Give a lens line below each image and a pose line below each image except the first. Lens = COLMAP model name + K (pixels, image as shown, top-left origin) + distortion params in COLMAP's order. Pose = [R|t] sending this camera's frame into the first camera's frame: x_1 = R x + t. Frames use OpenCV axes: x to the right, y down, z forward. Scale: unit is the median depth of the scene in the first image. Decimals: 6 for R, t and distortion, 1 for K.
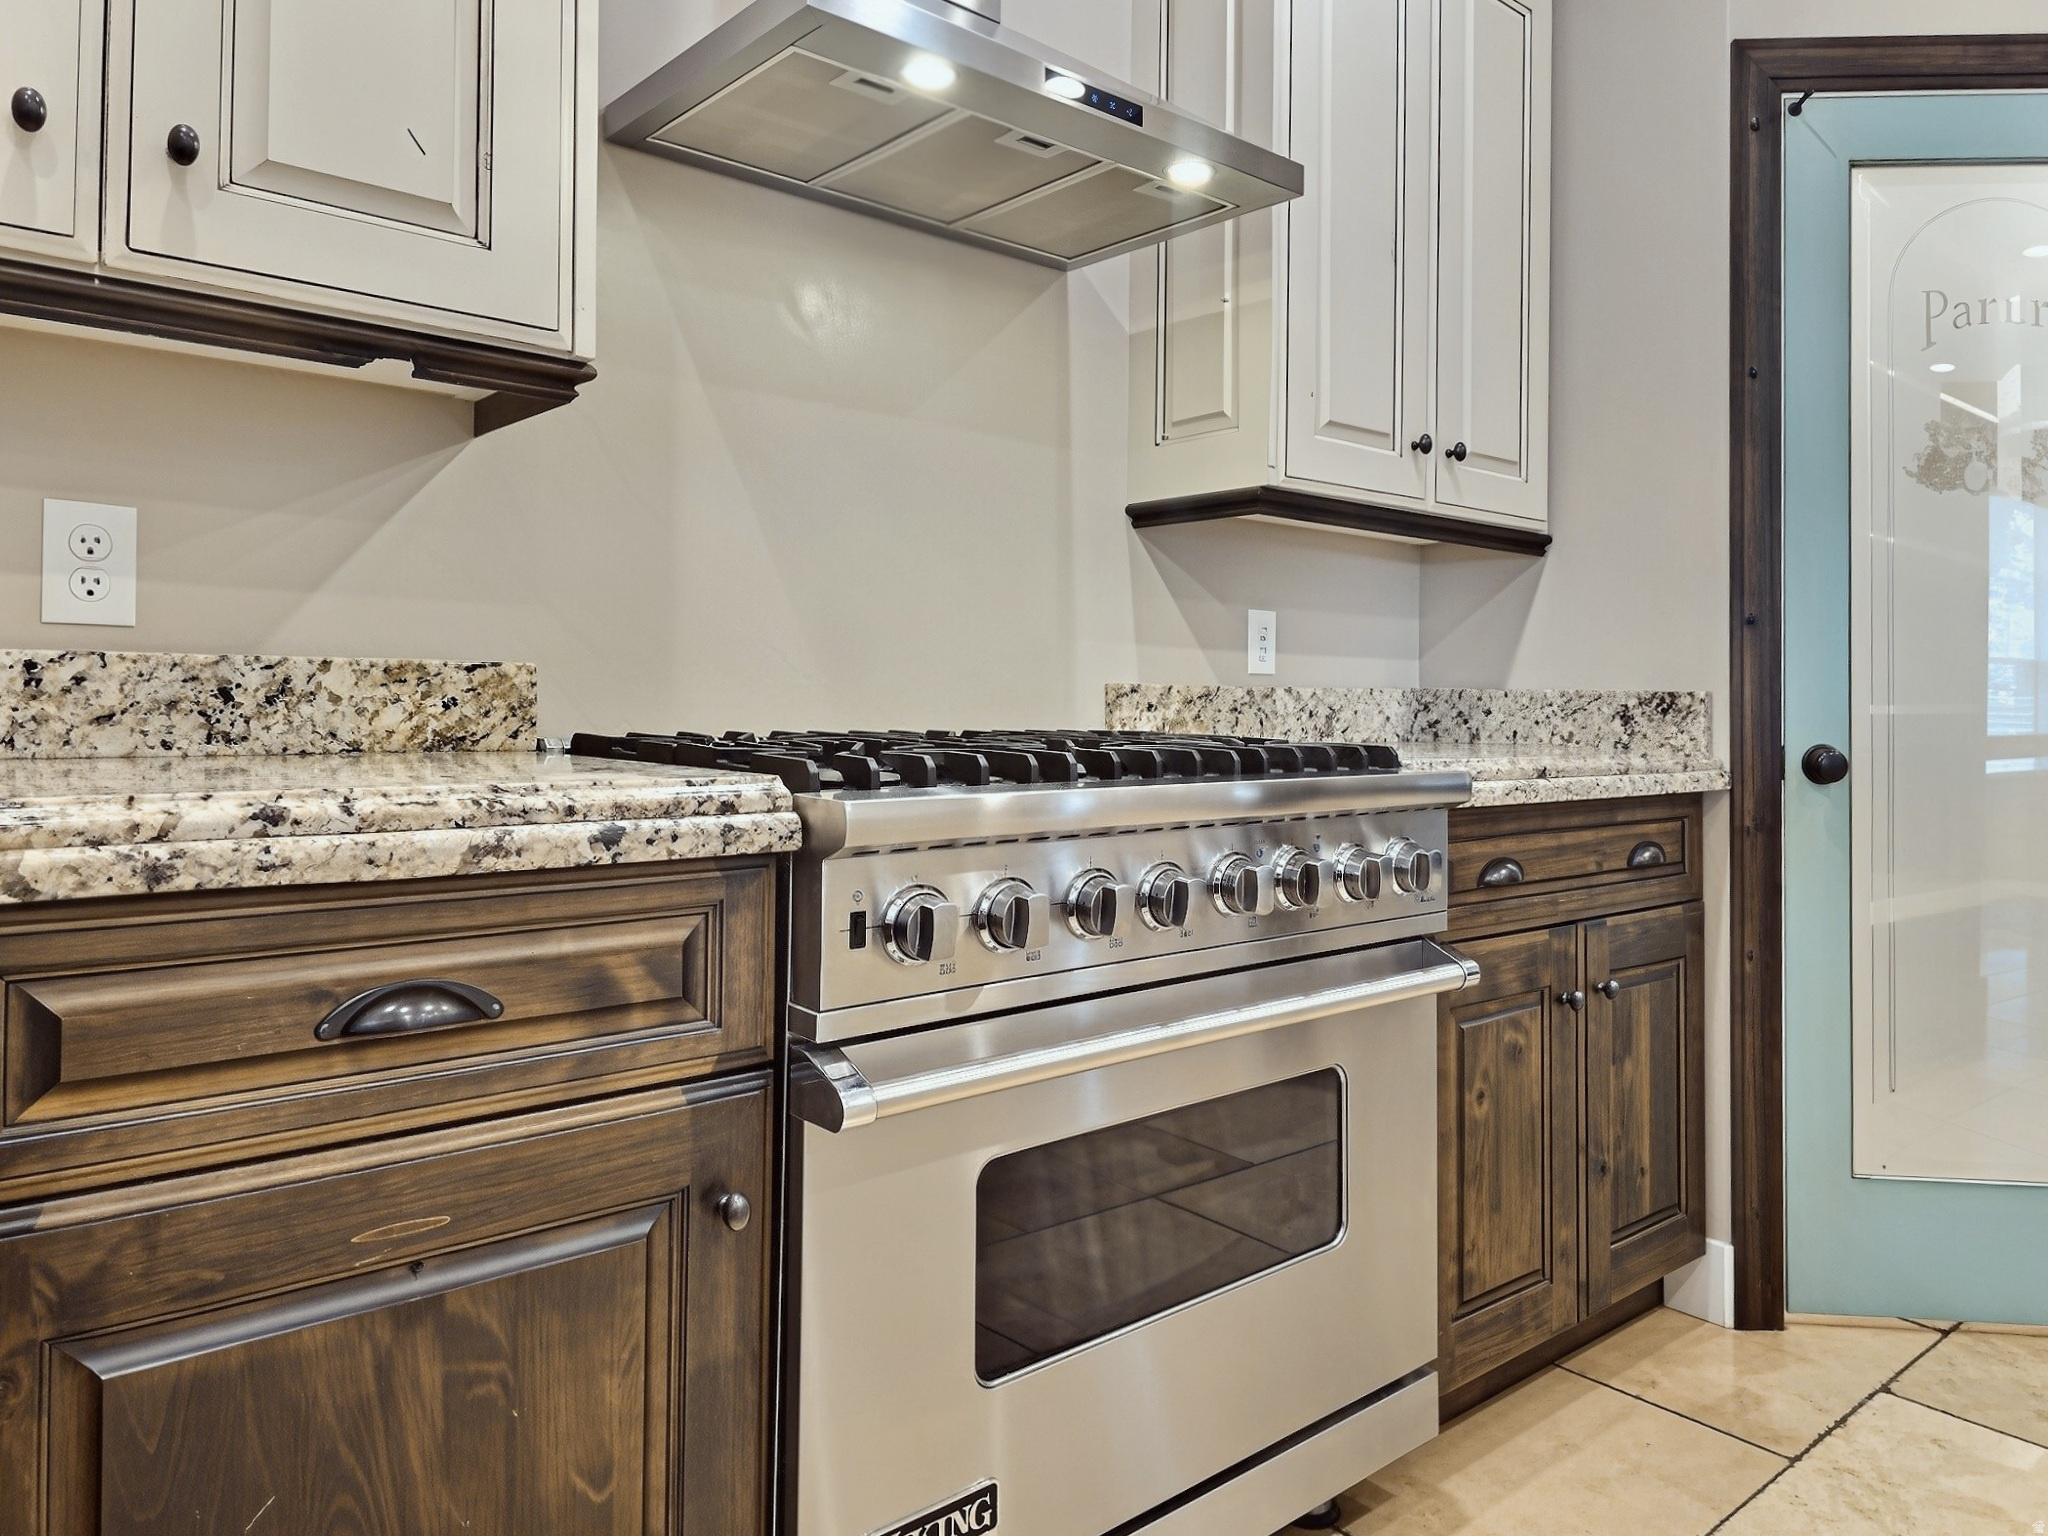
lens RADIAL K [[1376.6, 0, 1123.7], [0, 1376.6, 690.1], [0, 0, 1]] dist [0.036162, -0.022542]
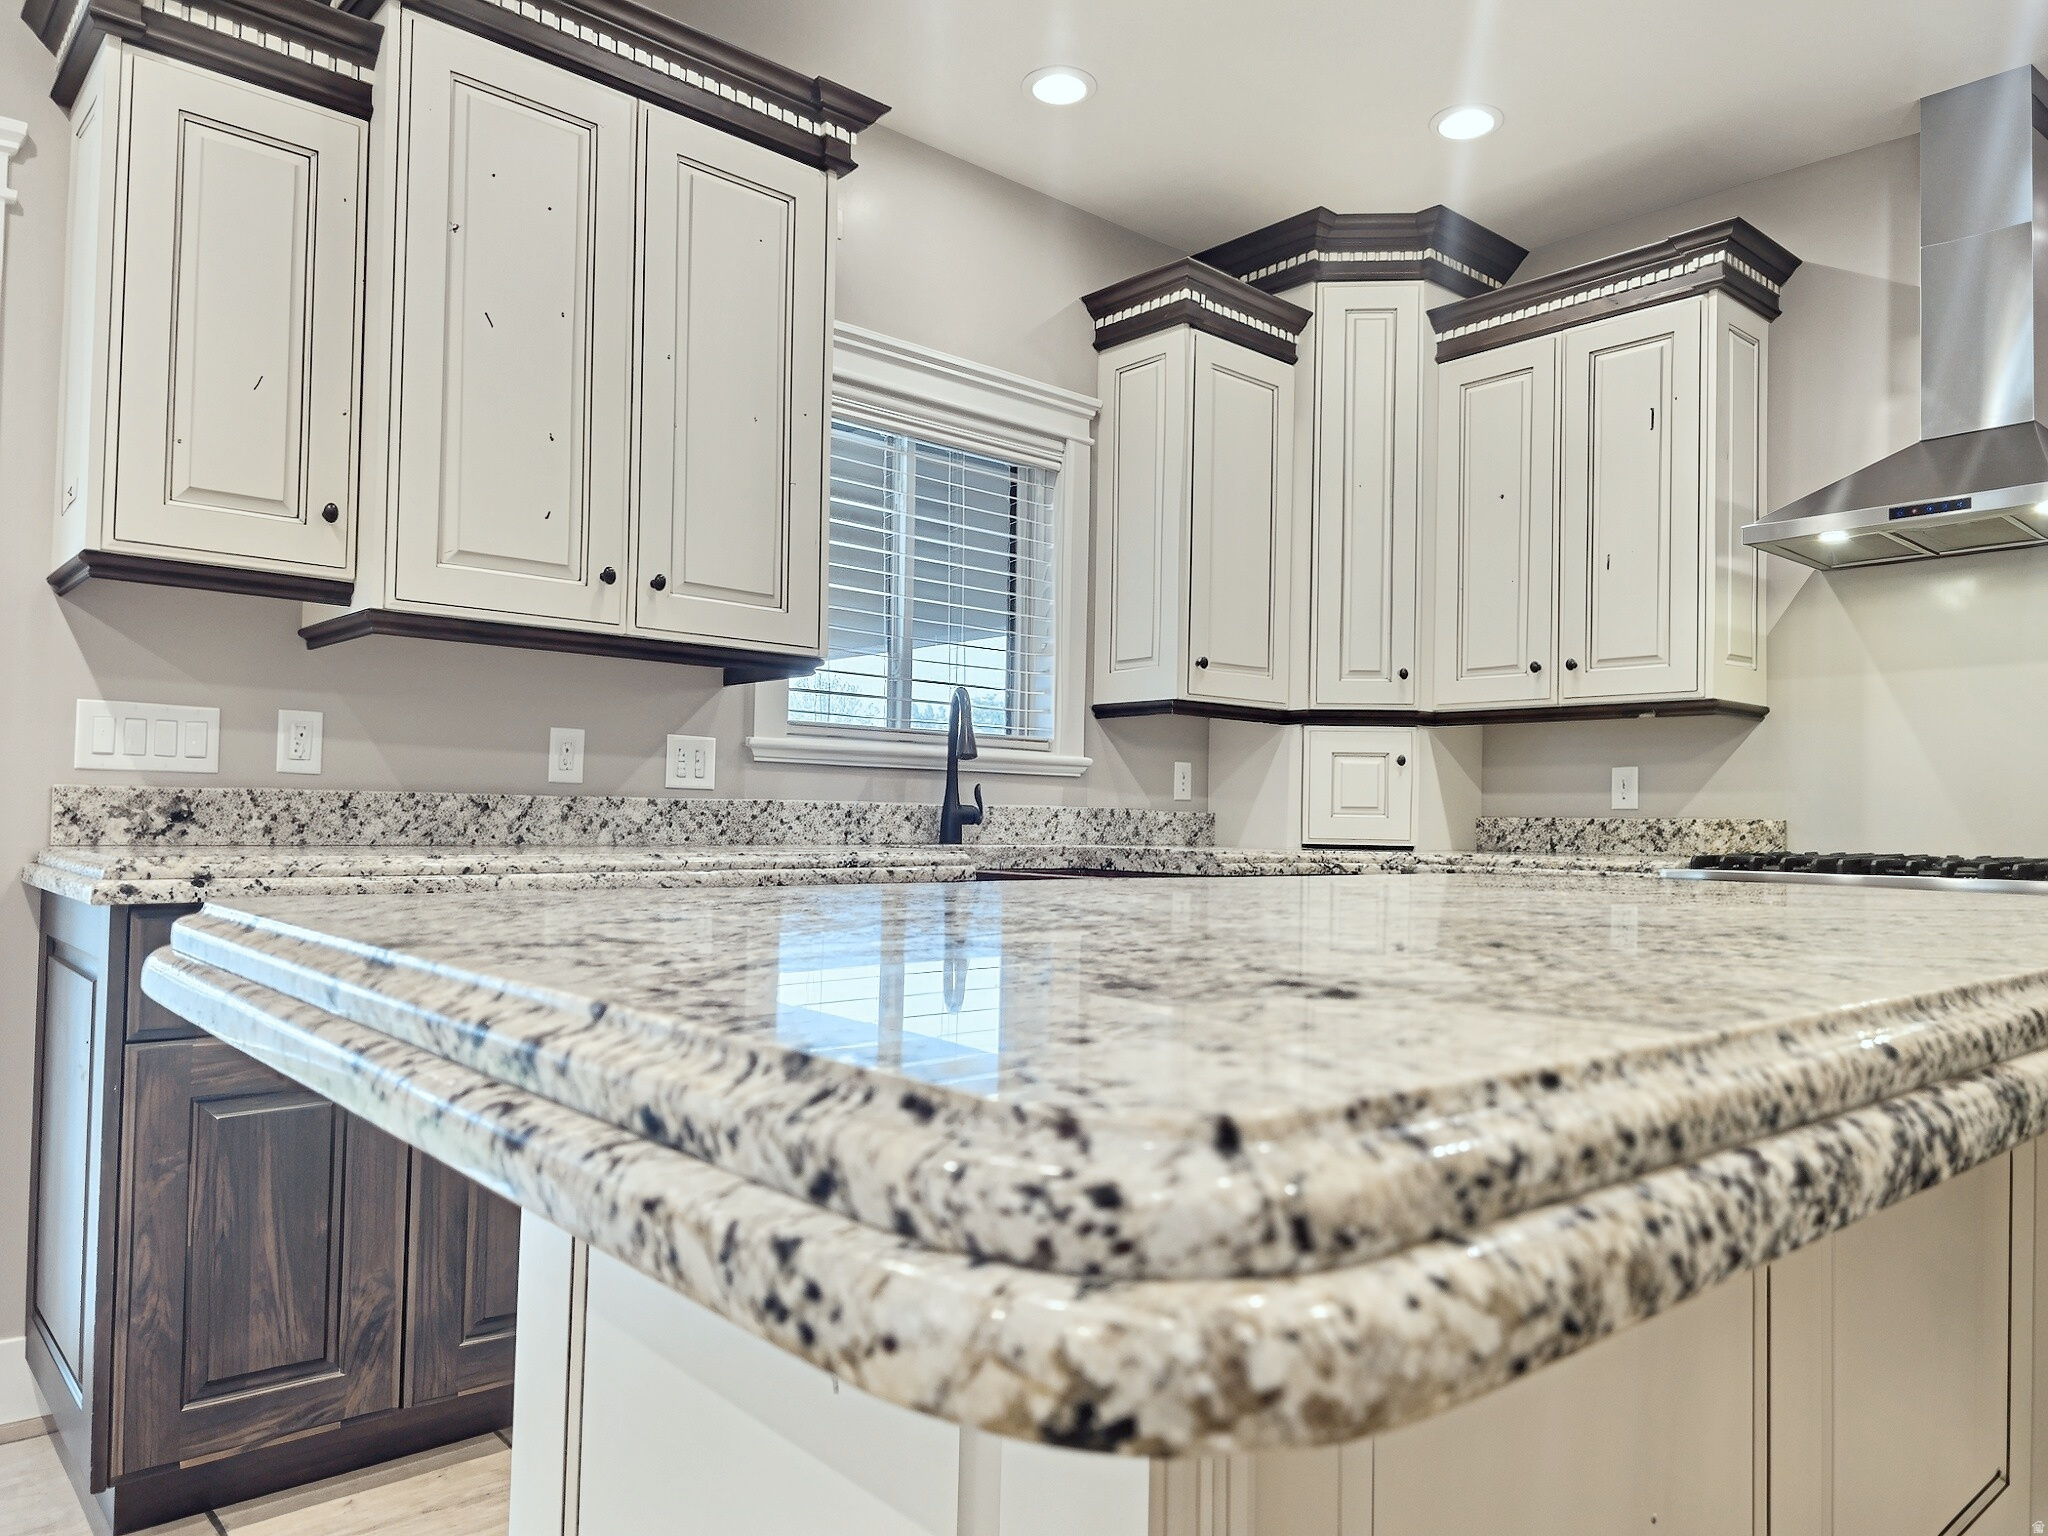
lens RADIAL K [[1376.6, 0, 1052.8], [0, 1376.6, 800.7], [0, 0, 1]] dist [0.036162, -0.022542]
pose [[0.016797, -0.025280, -0.999539, 1.435219], [-0.002531, 0.999676, -0.025326, 0.007620], [0.999856, 0.002956, 0.016727, -0.165447]]
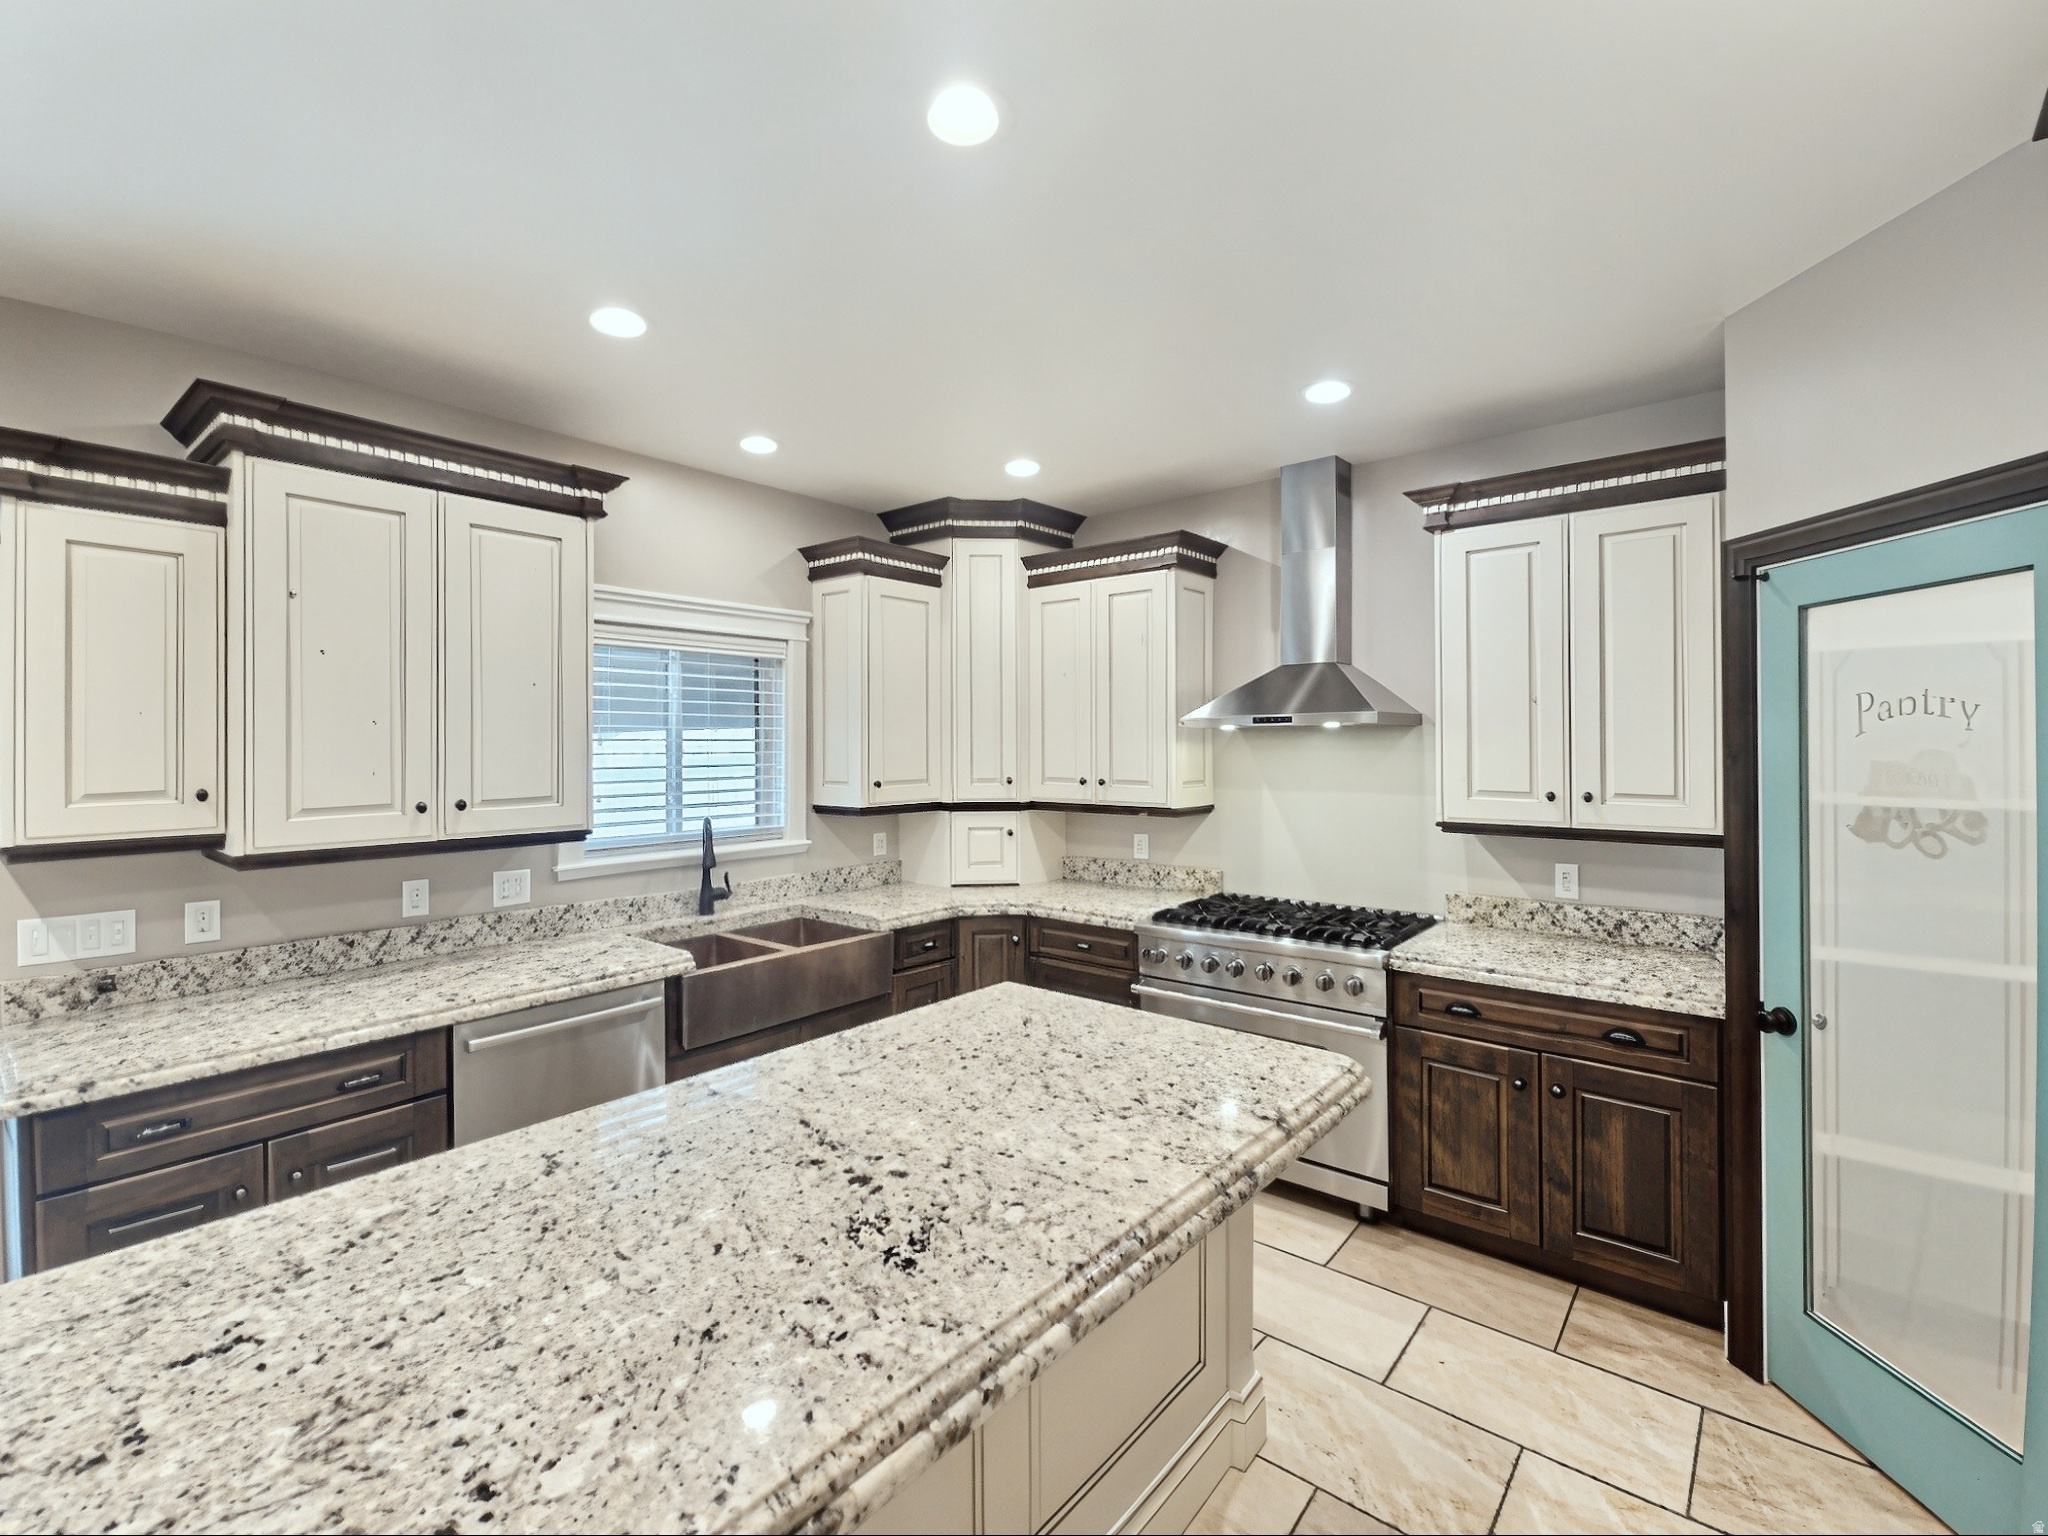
lens RADIAL K [[905.8, 0, 1039.1], [0, 905.8, 756.5], [0, 0, 1]] dist [-0.002486, 0.002303]
pose [[0.166010, 0.003002, -0.986120, 1.555501], [0.014326, 0.999882, 0.005456, -0.287035], [0.986020, -0.015033, 0.165947, 0.083571]]
